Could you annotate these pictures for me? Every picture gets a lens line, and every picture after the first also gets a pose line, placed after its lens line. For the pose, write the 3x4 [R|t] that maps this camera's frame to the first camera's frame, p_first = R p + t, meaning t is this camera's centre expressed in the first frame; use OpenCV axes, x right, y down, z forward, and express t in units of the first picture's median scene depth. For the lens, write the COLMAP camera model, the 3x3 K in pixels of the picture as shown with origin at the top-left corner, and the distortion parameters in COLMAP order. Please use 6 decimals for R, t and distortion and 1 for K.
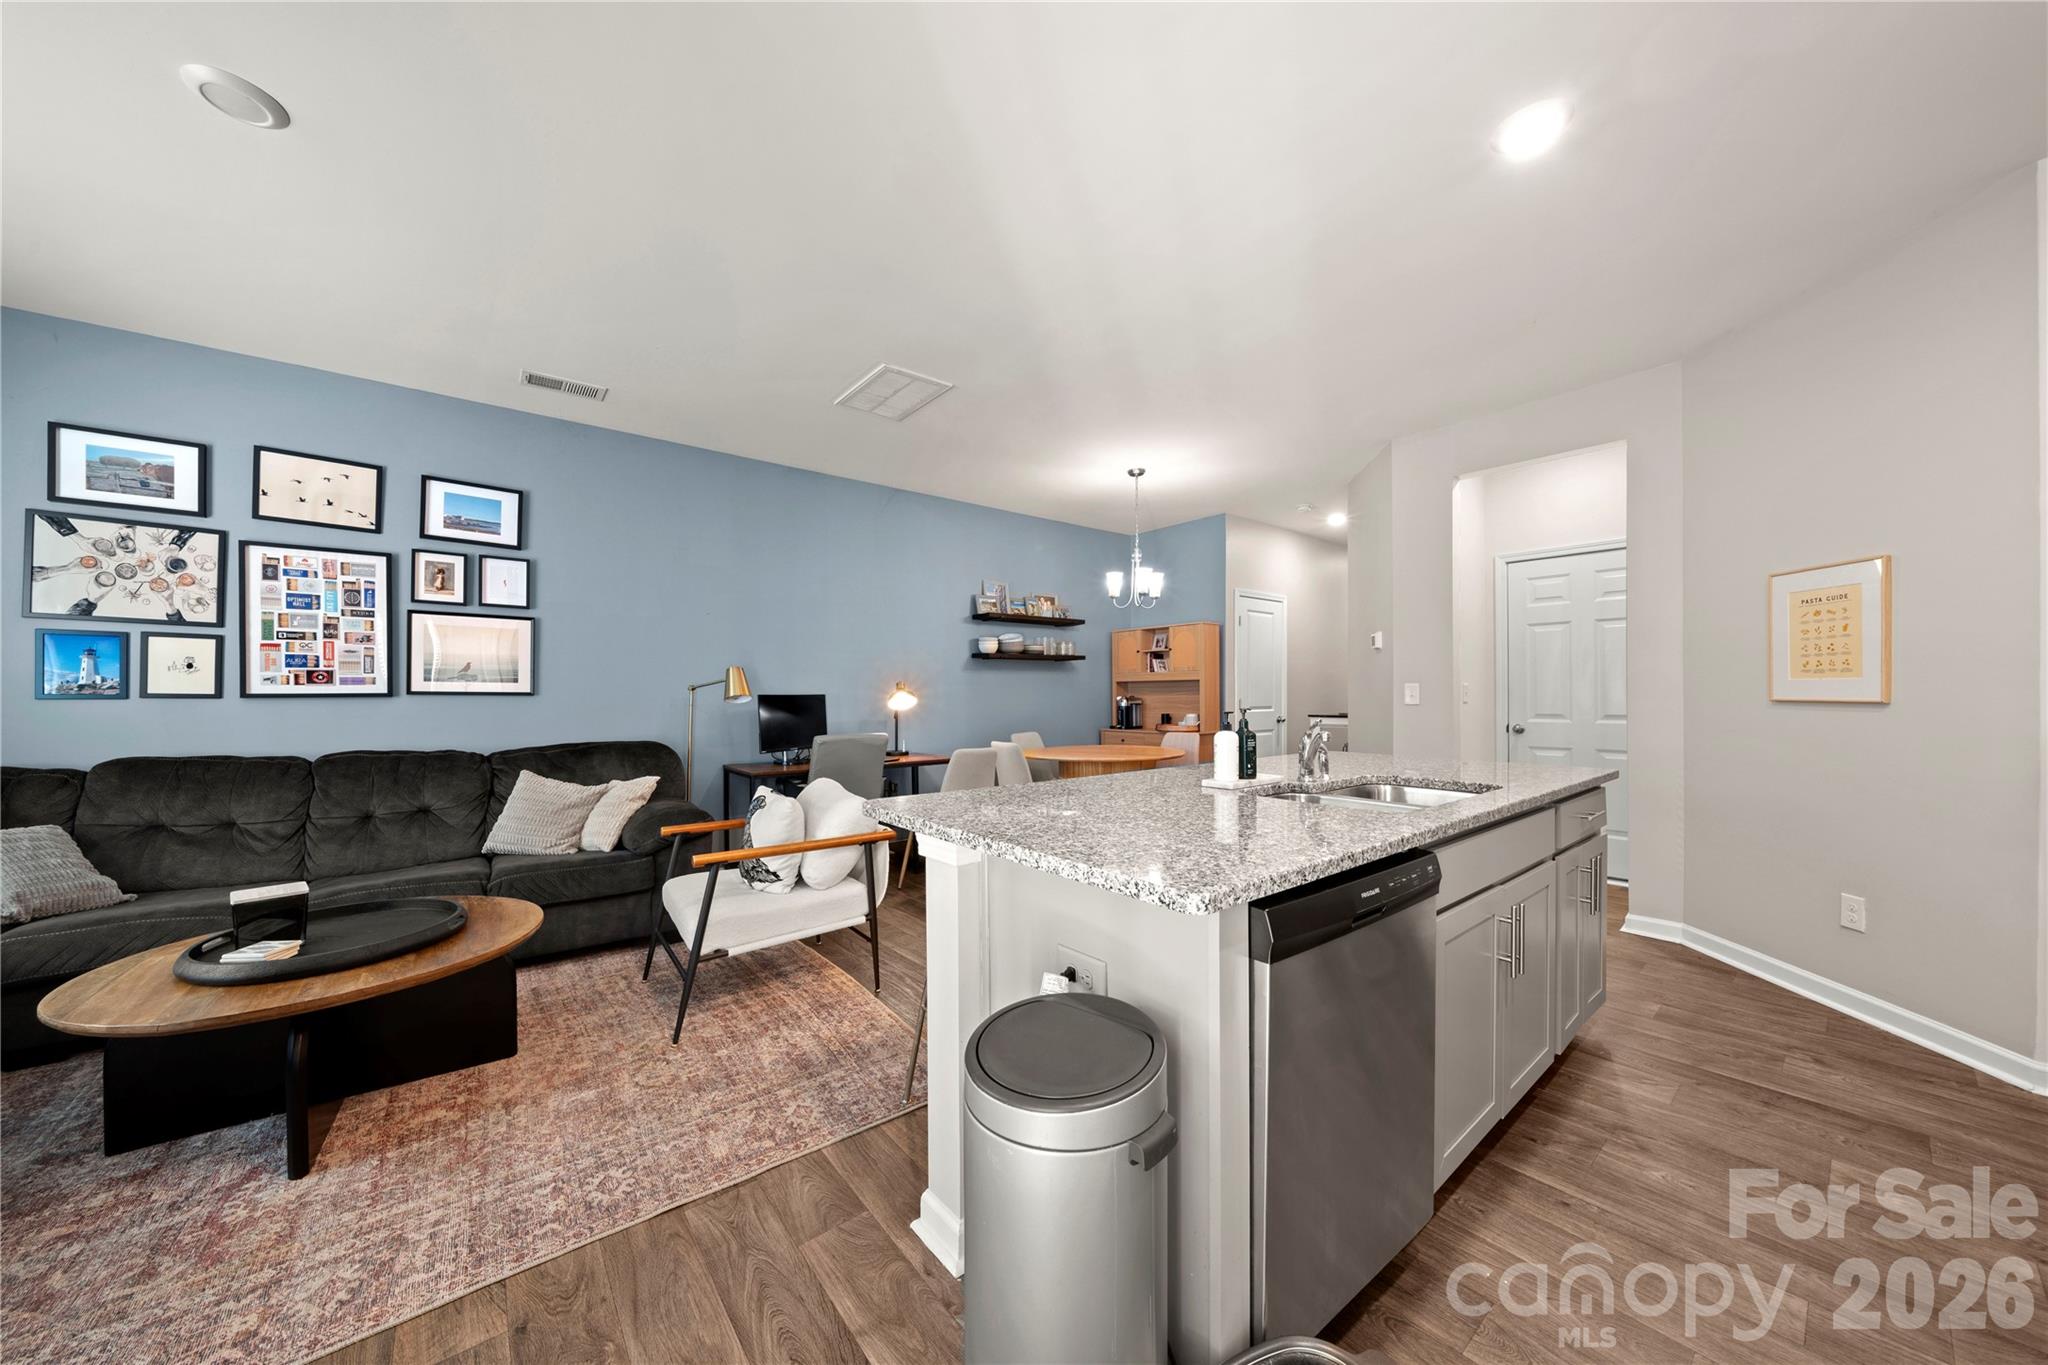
lens RADIAL K [[696.4, 0, 1021.4], [0, 696.4, 695.7], [0, 0, 1]] dist [-0.005365, 0.000161]
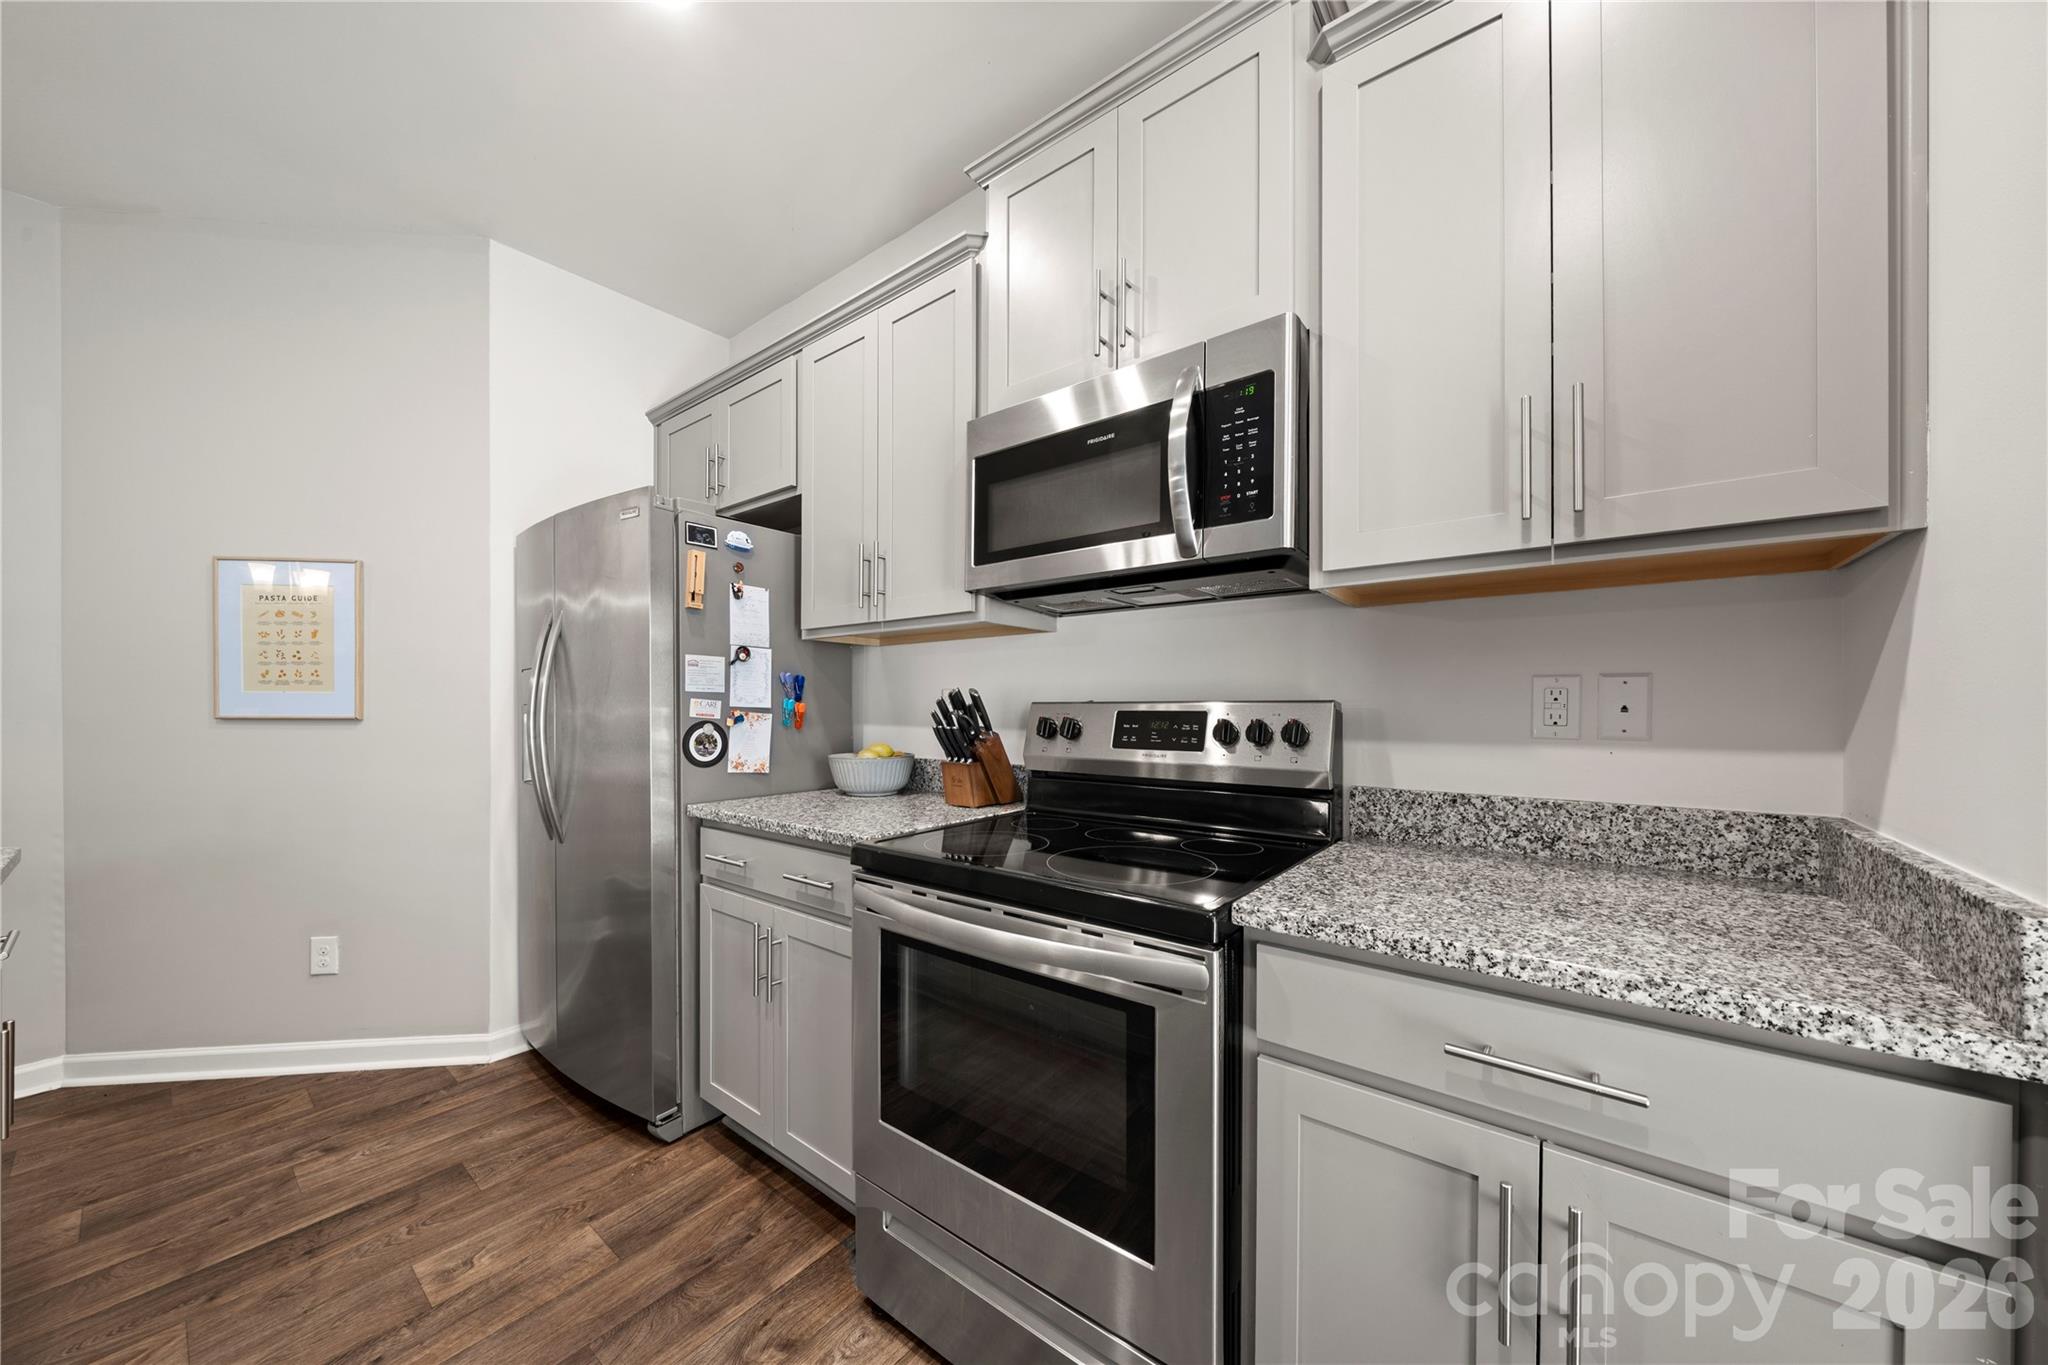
lens RADIAL K [[708.2, 0, 1020.0], [0, 708.2, 703.0], [0, 0, 1]] dist [-0.001493, -0.000022]
pose [[-0.217398, 0.003680, 0.976076, 0.093035], [0.005118, 0.999983, -0.002631, -0.003005], [-0.976070, 0.004424, -0.217414, 0.249890]]
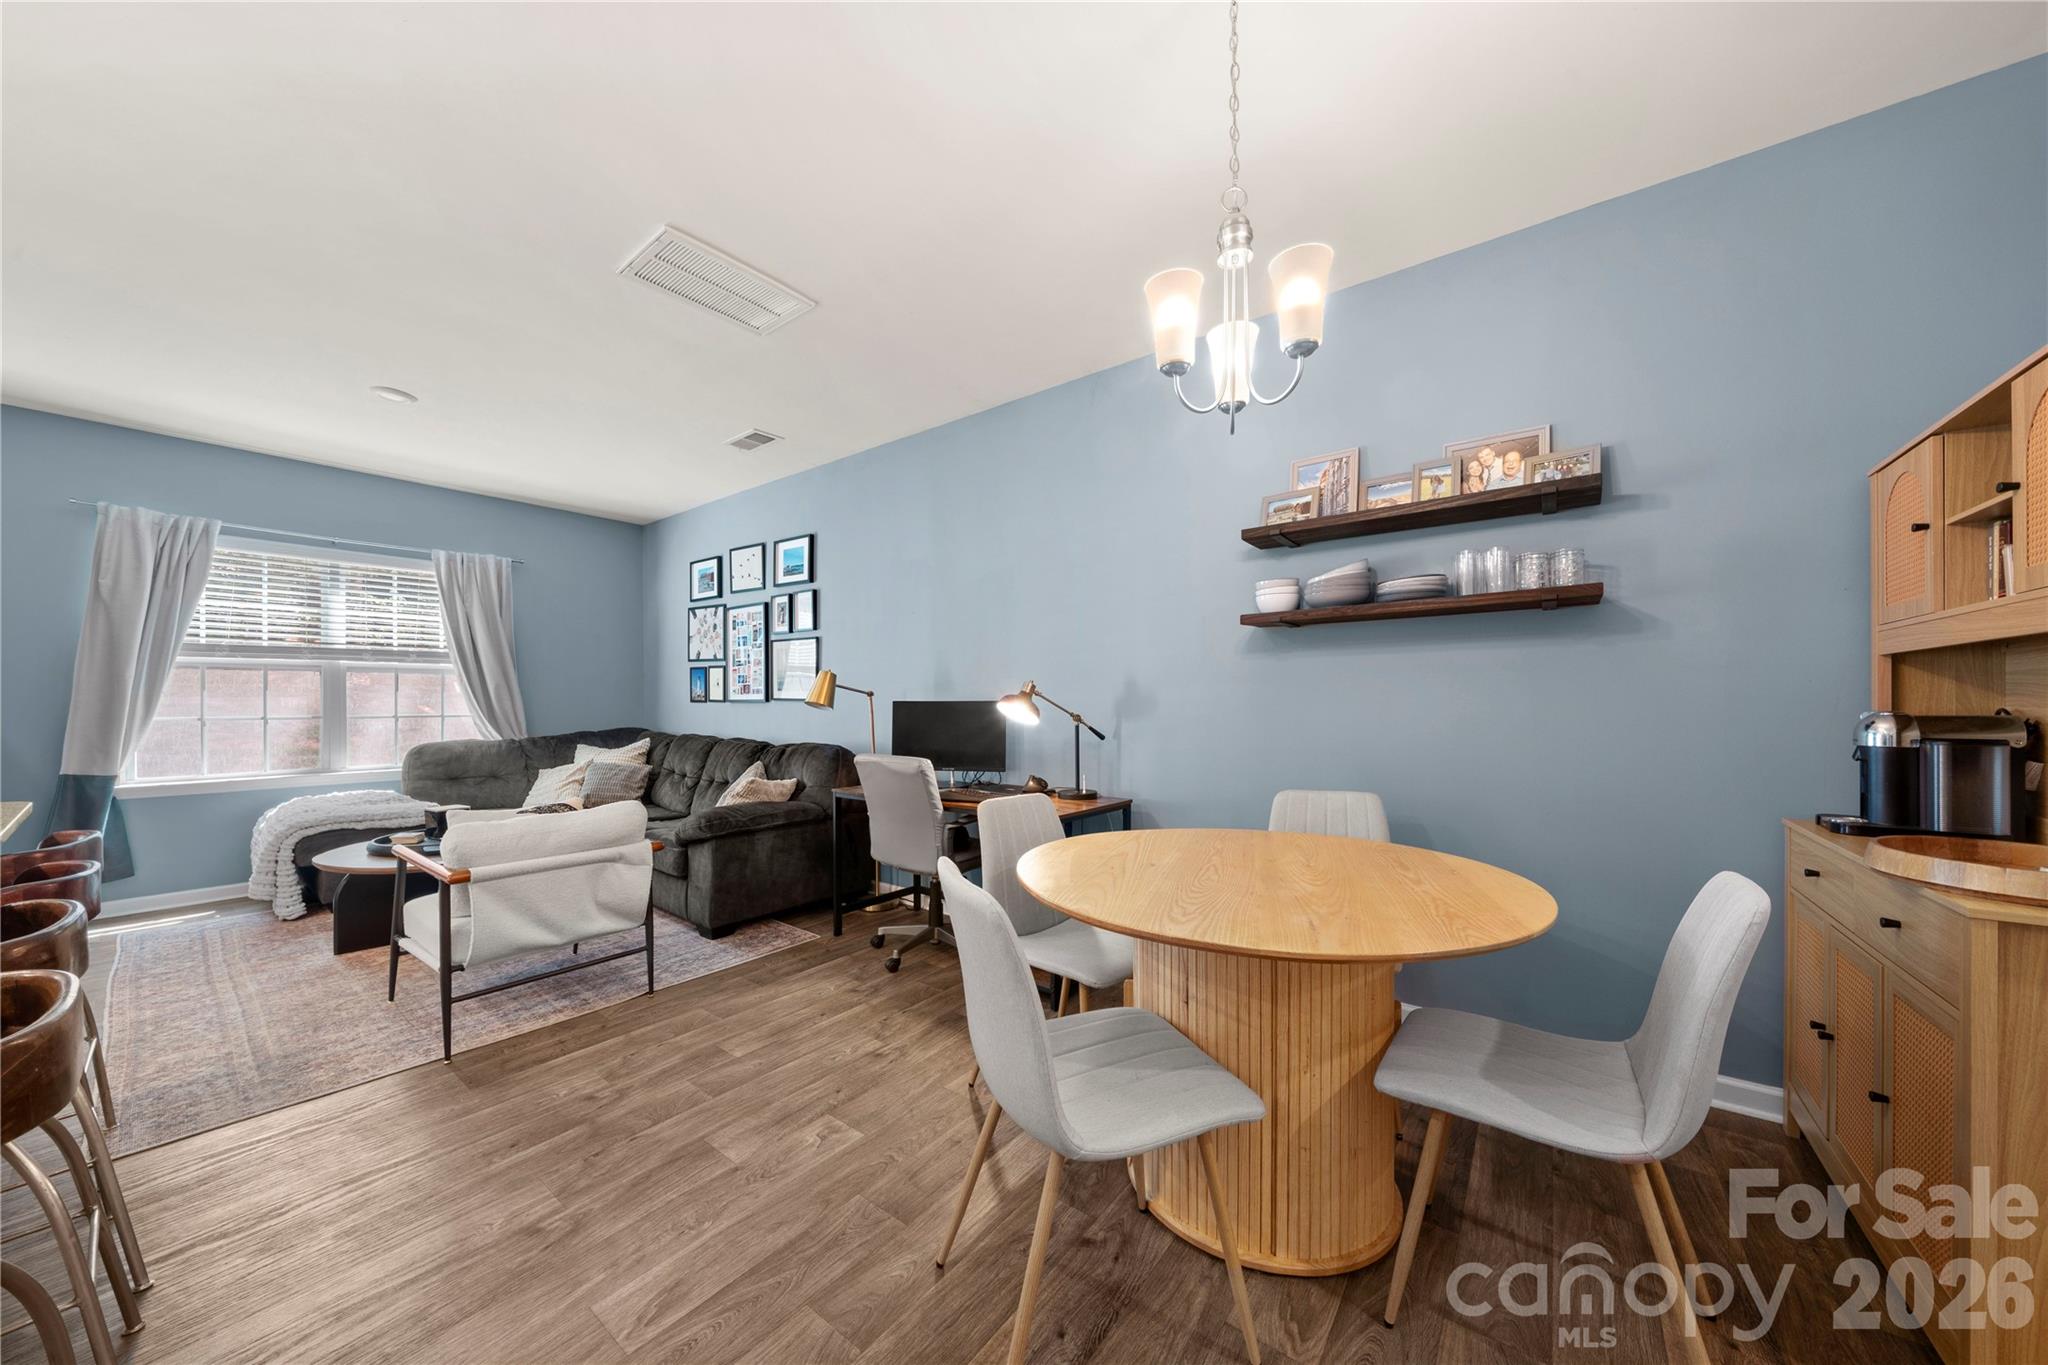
lens RADIAL K [[699.7, 0, 1005.8], [0, 699.7, 704.6], [0, 0, 1]] dist [-0.000738, -0.000133]
pose [[0.230350, 0.008673, -0.973069, 0.666231], [-0.000019, 0.999960, 0.008909, -0.006435], [0.973108, -0.002034, 0.230341, 1.250715]]
